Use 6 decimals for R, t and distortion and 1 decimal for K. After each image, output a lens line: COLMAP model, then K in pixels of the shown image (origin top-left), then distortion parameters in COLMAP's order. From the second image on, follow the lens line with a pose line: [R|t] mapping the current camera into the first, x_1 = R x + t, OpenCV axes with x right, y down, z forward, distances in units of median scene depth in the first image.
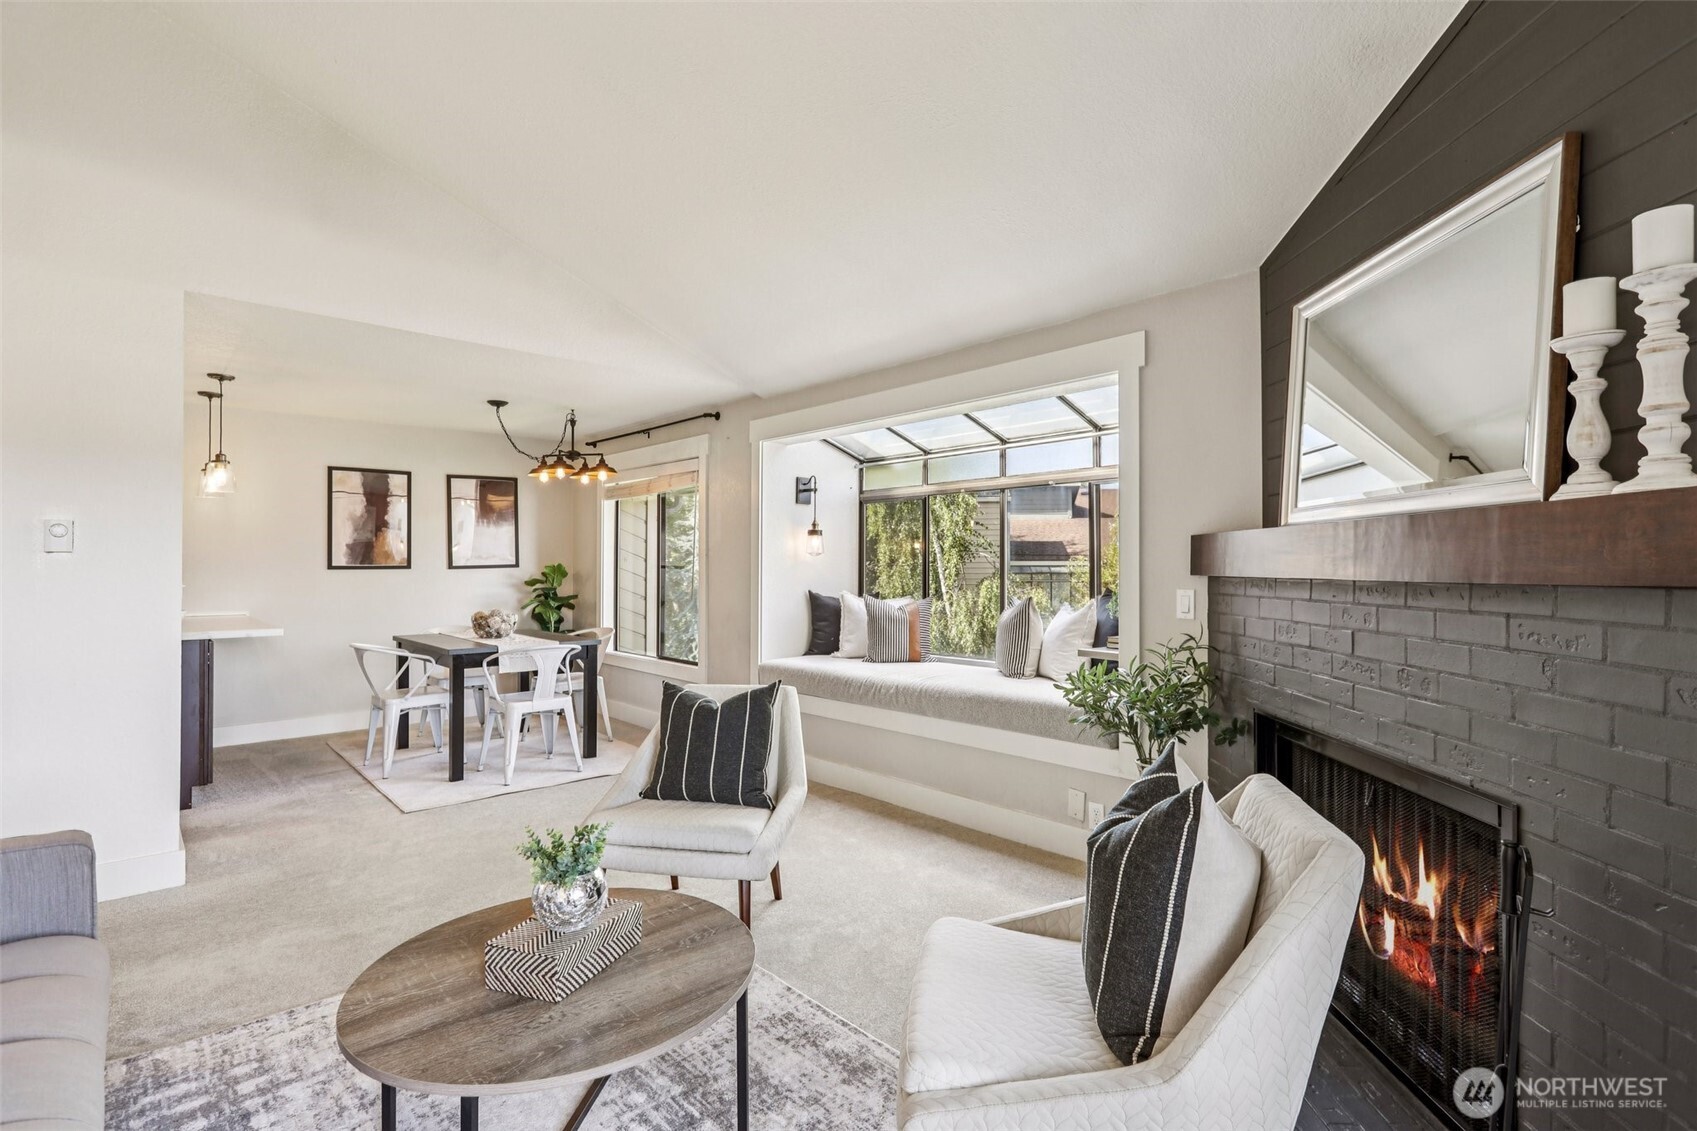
lens RADIAL K [[802.2, 0, 855.7], [0, 802.2, 560.1], [0, 0, 1]] dist [-0.007365, 0.004927]
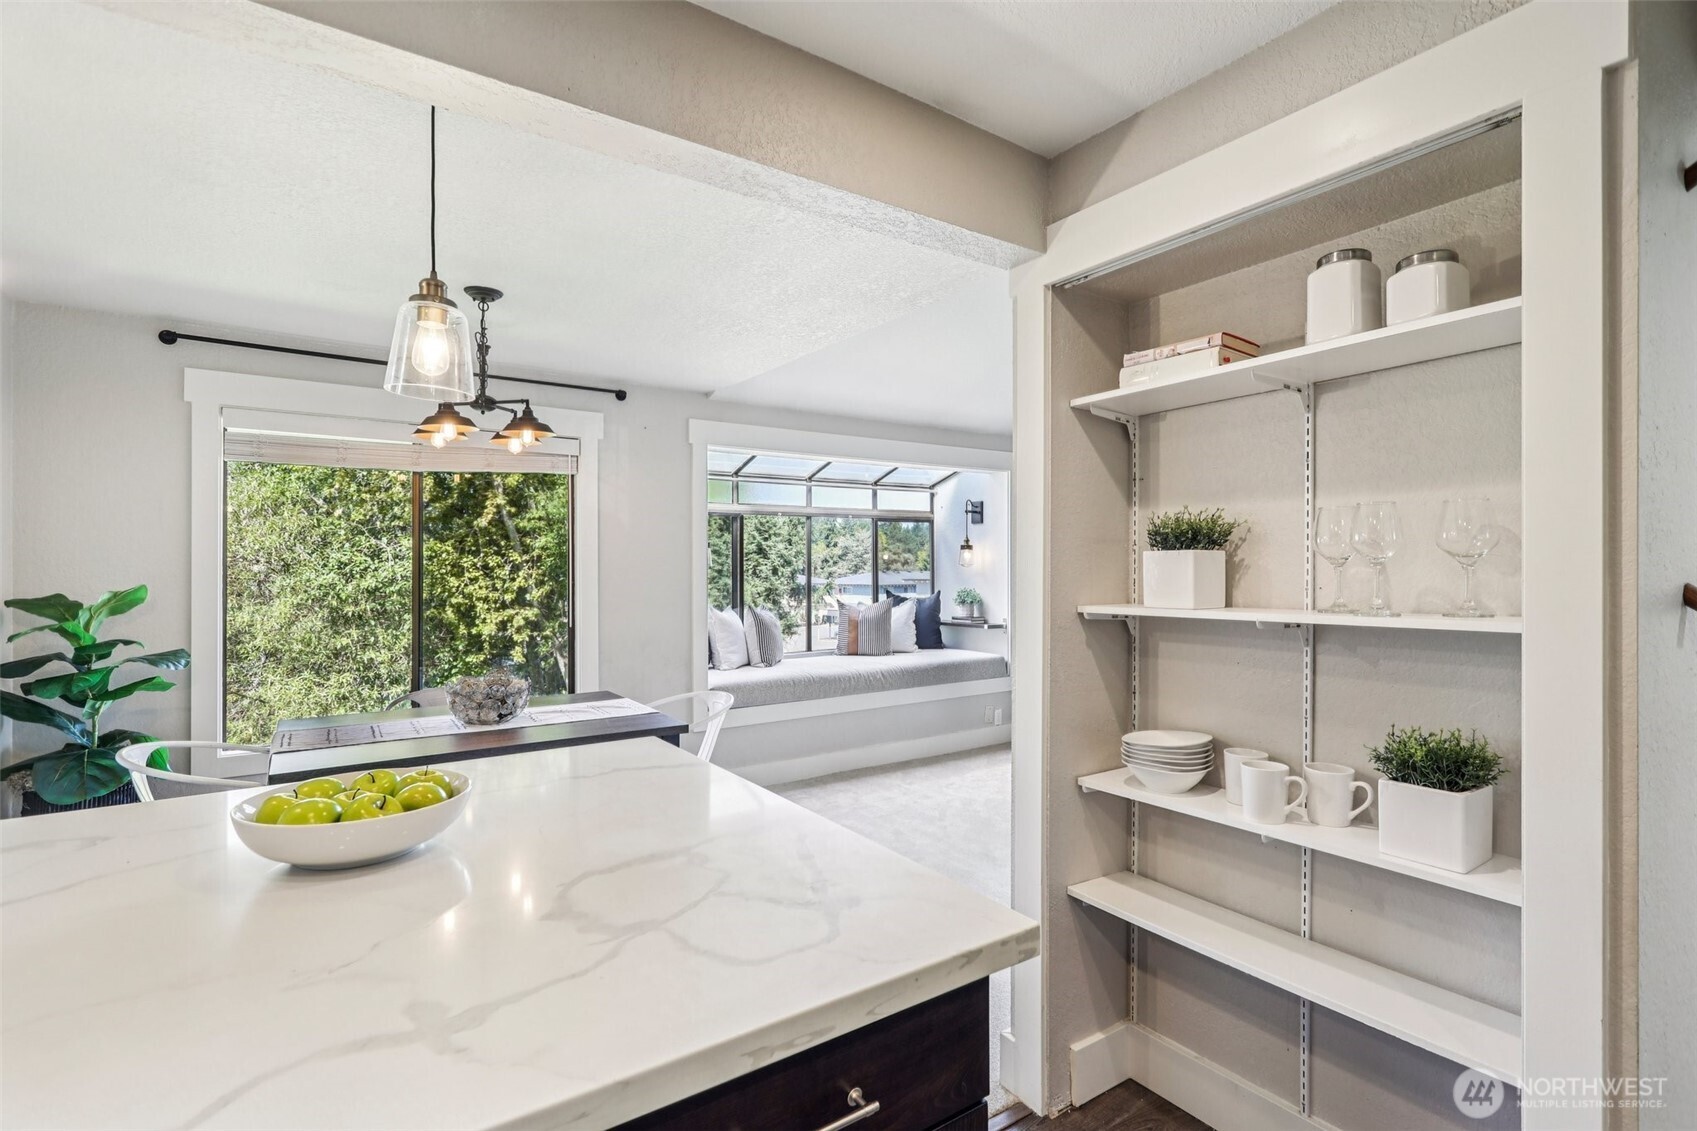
lens RADIAL K [[802.2, 0, 846.8], [0, 802.2, 556.9], [0, 0, 1]] dist [-0.007365, 0.004927]
pose [[0.153550, 0.009010, 0.988100, -0.836590], [-0.005508, 0.999951, -0.008262, -0.011606], [-0.988126, -0.004174, 0.153592, 0.590032]]
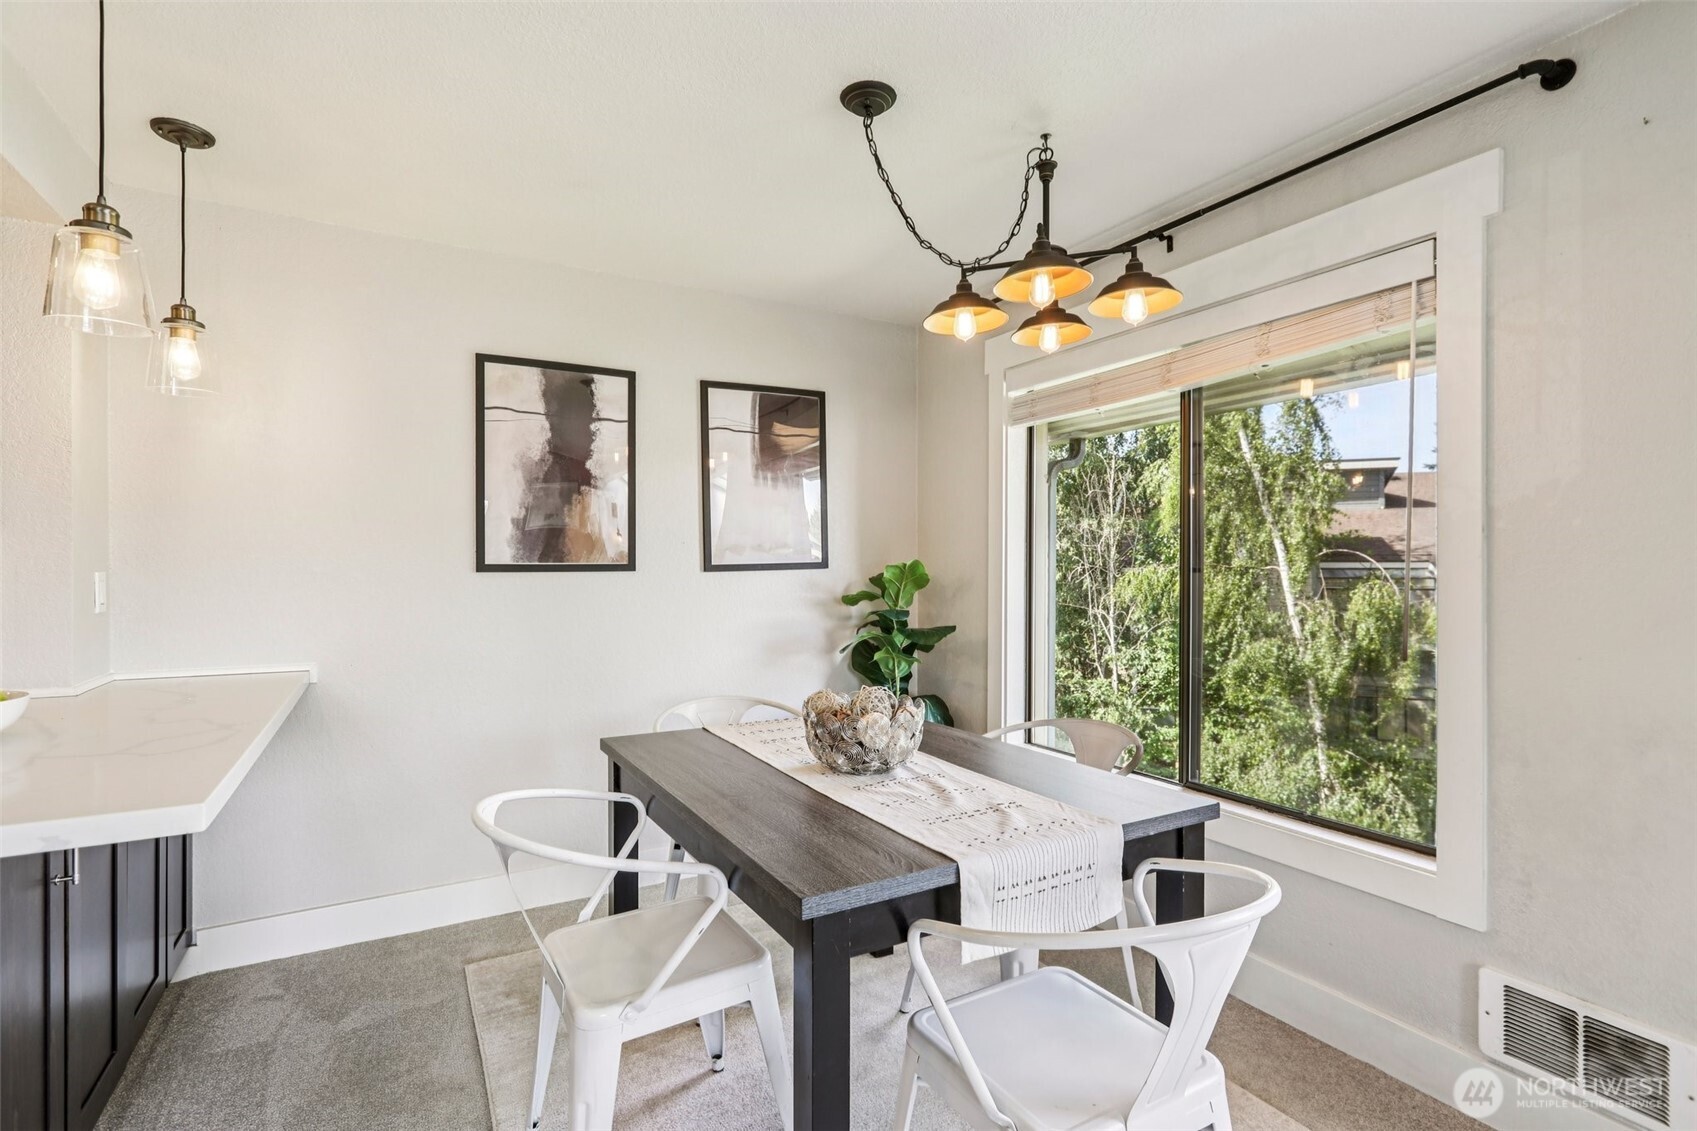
lens RADIAL K [[802.2, 0, 849.8], [0, 802.2, 570.4], [0, 0, 1]] dist [-0.007365, 0.004927]
pose [[0.973648, 0.000729, -0.228056, -0.329779], [0.001223, 0.999964, 0.008418, 0.006763], [0.228054, -0.008475, 0.973612, 0.576506]]
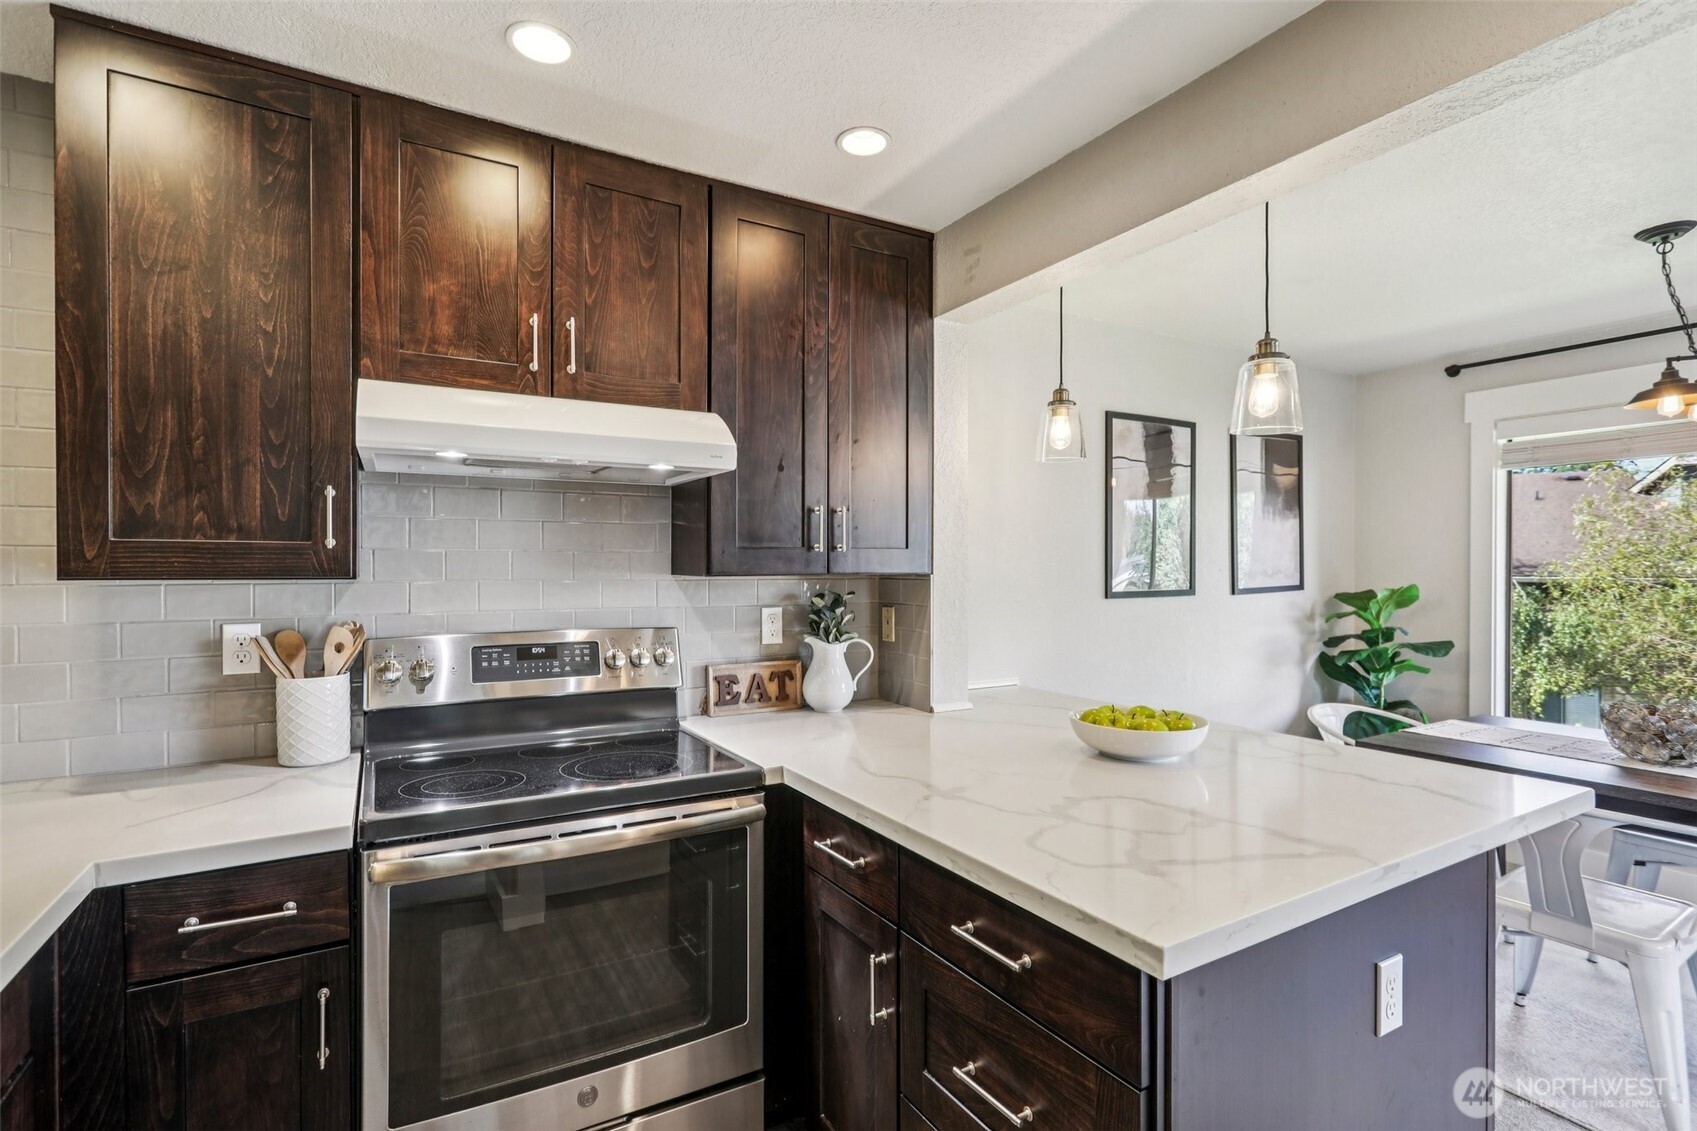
lens RADIAL K [[802.2, 0, 854.5], [0, 802.2, 575.5], [0, 0, 1]] dist [-0.007365, 0.004927]
pose [[0.977188, 0.001433, -0.212371, -0.696228], [0.002195, 0.999856, 0.016845, -0.013738], [0.212365, -0.016927, 0.977044, 0.414433]]
